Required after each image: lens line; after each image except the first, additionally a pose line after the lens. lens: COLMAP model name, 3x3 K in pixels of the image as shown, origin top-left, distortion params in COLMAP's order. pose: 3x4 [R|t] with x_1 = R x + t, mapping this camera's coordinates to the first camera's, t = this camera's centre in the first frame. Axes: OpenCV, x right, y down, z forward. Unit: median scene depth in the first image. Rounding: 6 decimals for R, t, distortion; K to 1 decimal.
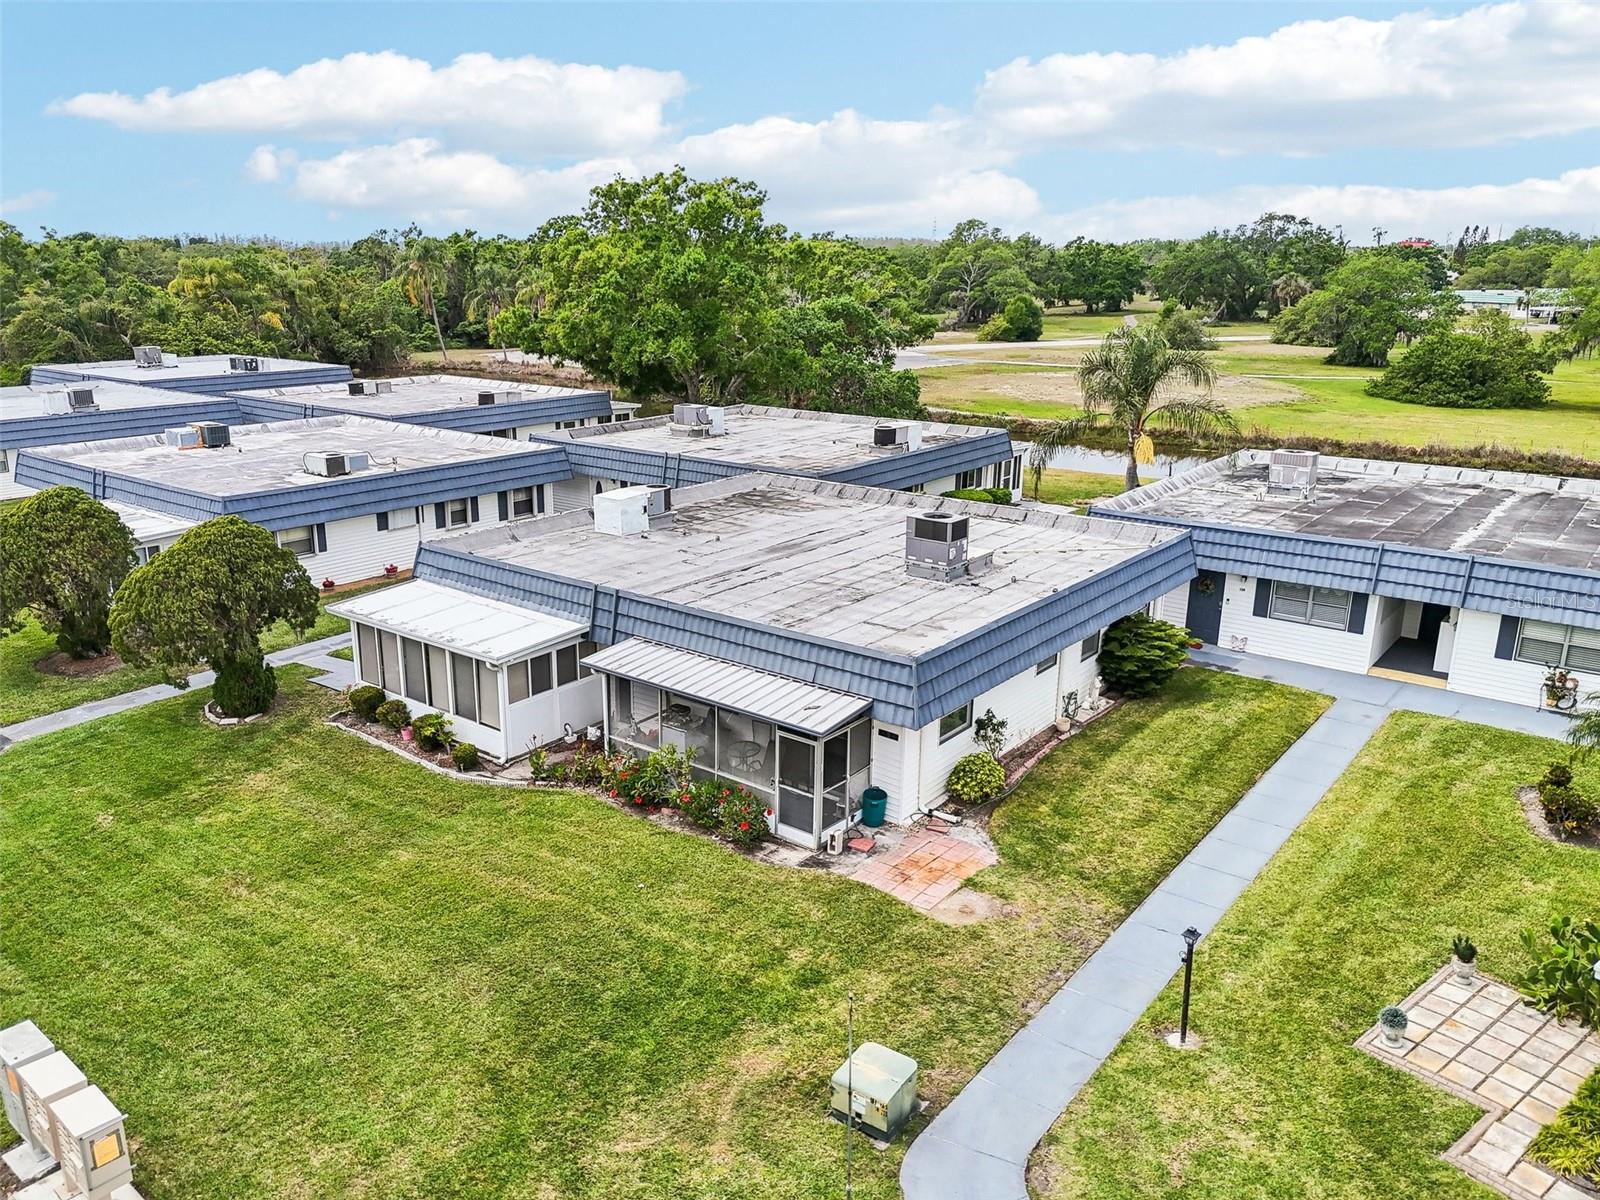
lens RADIAL K [[1185.5, 0, 805.0], [0, 1185.5, 597.4], [0, 0, 1]] dist [0.061999, -0.055076]
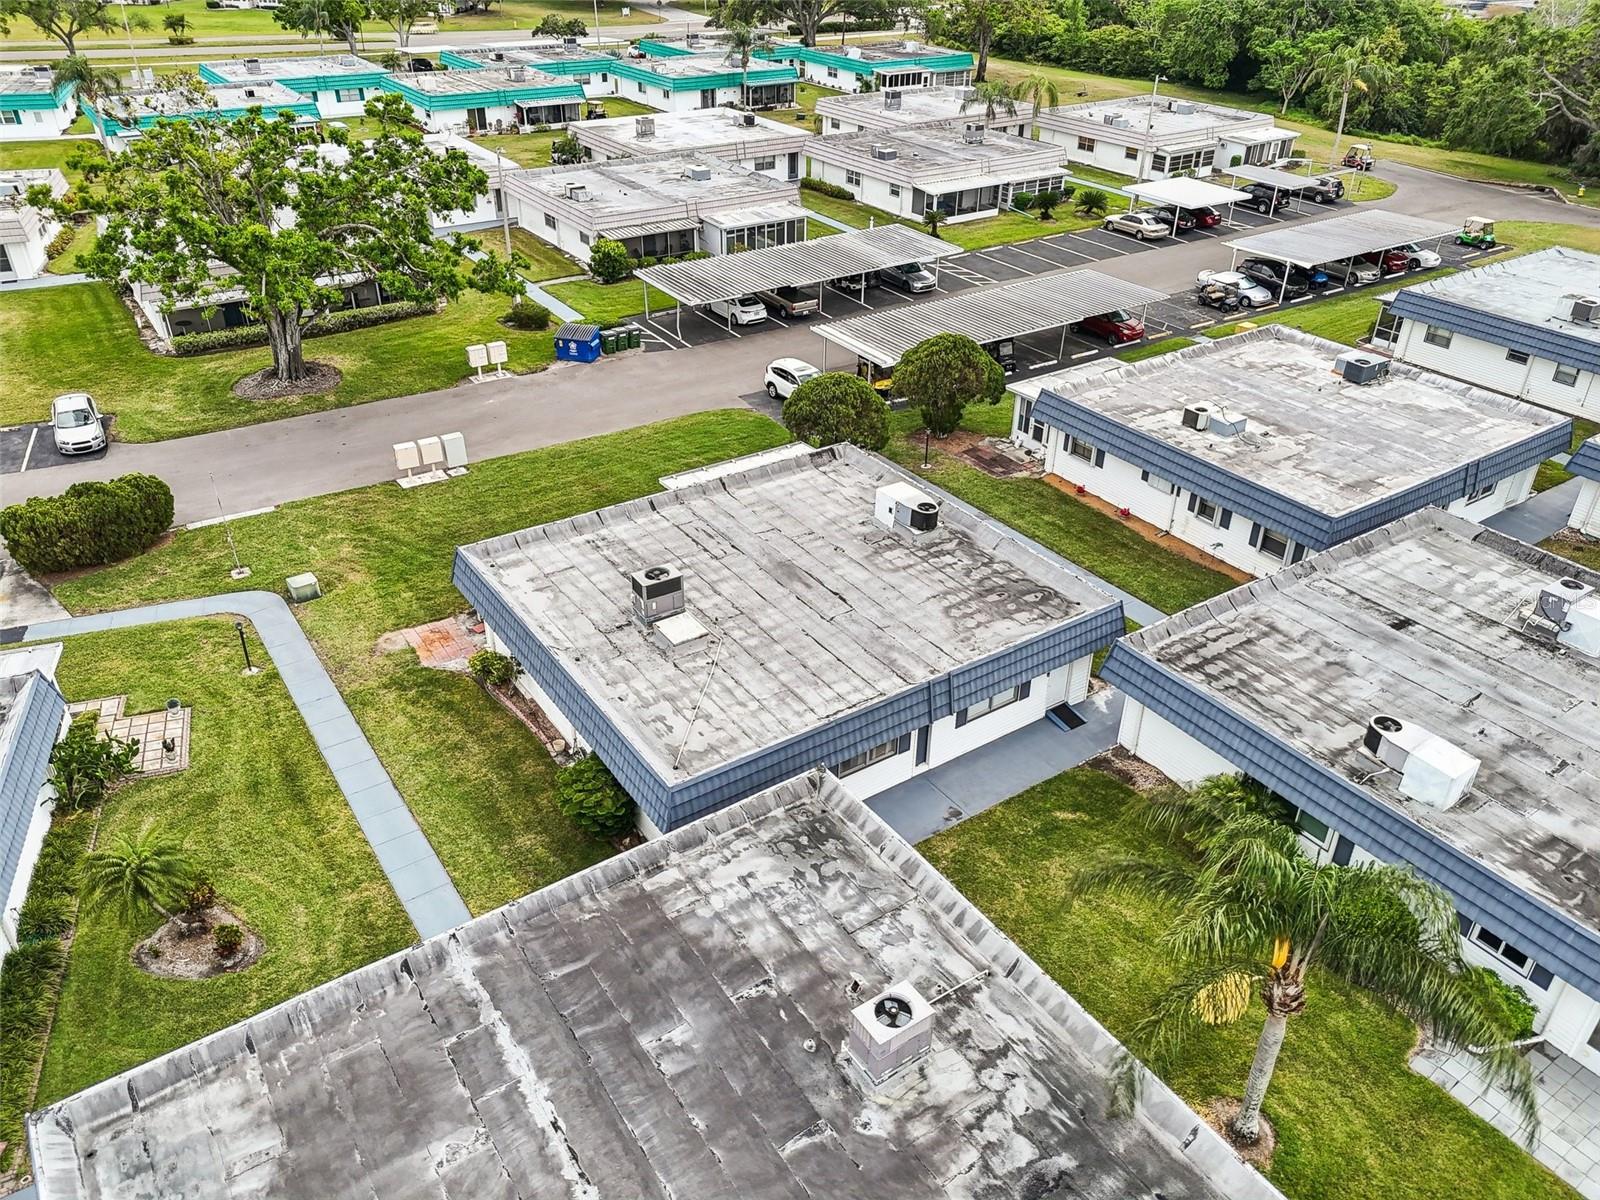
lens RADIAL K [[1185.5, 0, 805.0], [0, 1185.5, 597.4], [0, 0, 1]] dist [0.061999, -0.055076]
pose [[-0.305440, 0.487941, -0.817692, 1.076025], [-0.278594, 0.775361, 0.566746, -0.783572], [0.910545, 0.400911, -0.100889, 1.302632]]
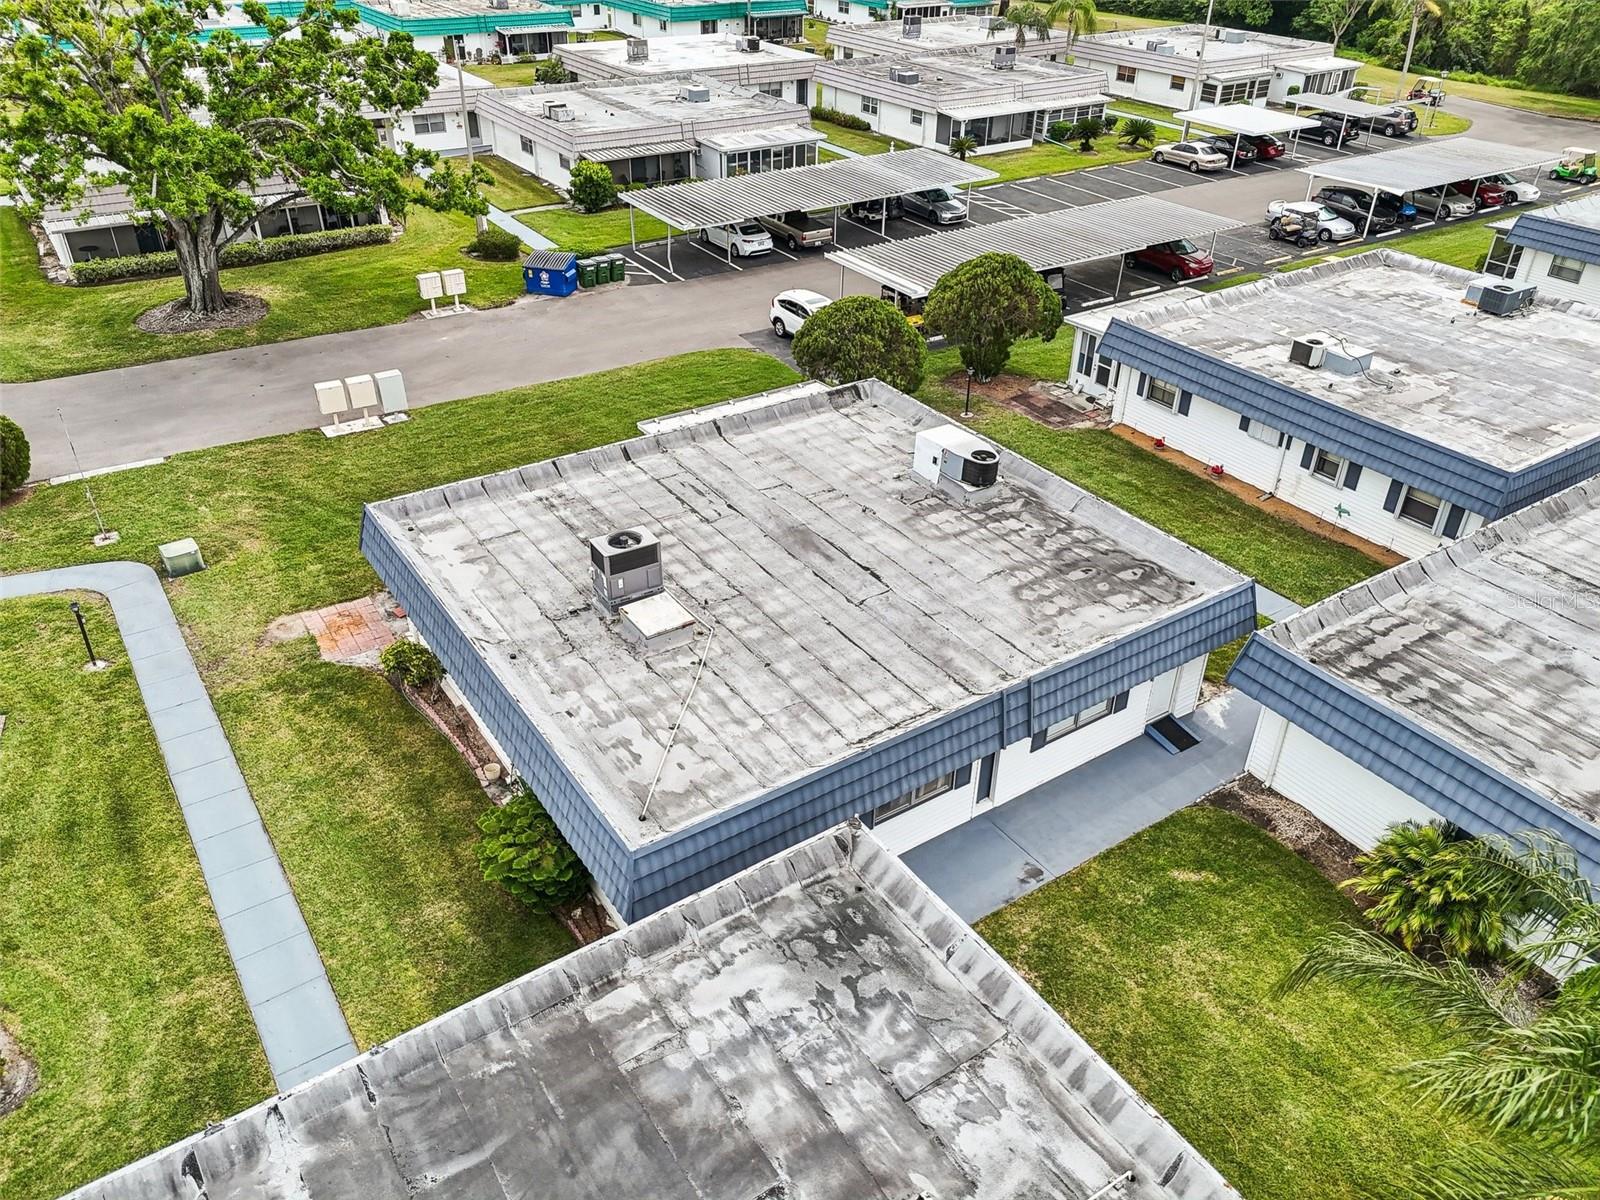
lens RADIAL K [[1185.5, 0, 805.0], [0, 1185.5, 597.4], [0, 0, 1]] dist [0.061999, -0.055076]
pose [[-0.309438, 0.501525, -0.807911, 0.816725], [-0.281374, 0.763274, 0.581585, -0.594700], [0.908338, 0.407289, -0.095070, 1.257550]]
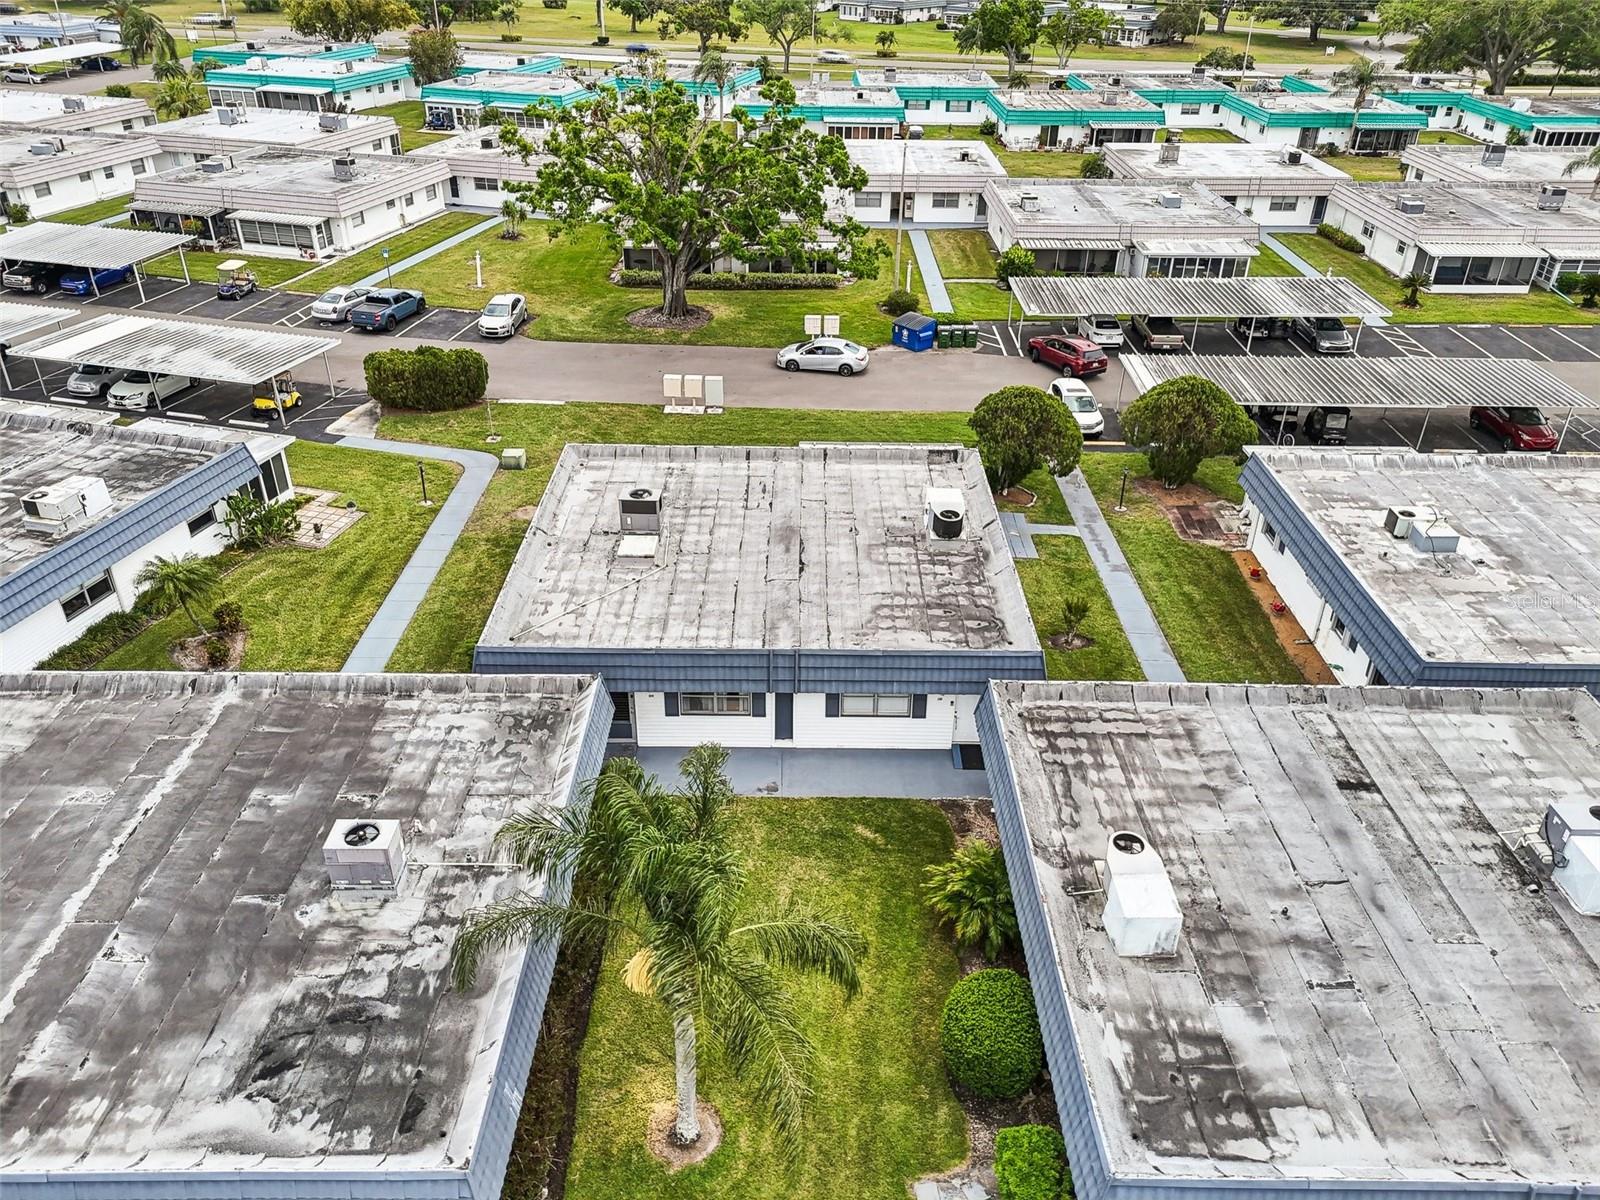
lens RADIAL K [[1185.5, 0, 805.0], [0, 1185.5, 597.4], [0, 0, 1]] dist [0.061999, -0.055076]
pose [[-0.789260, 0.295824, -0.538106, 0.725778], [-0.187774, 0.718062, 0.670170, -0.922148], [0.584645, 0.629980, -0.511190, 1.902404]]
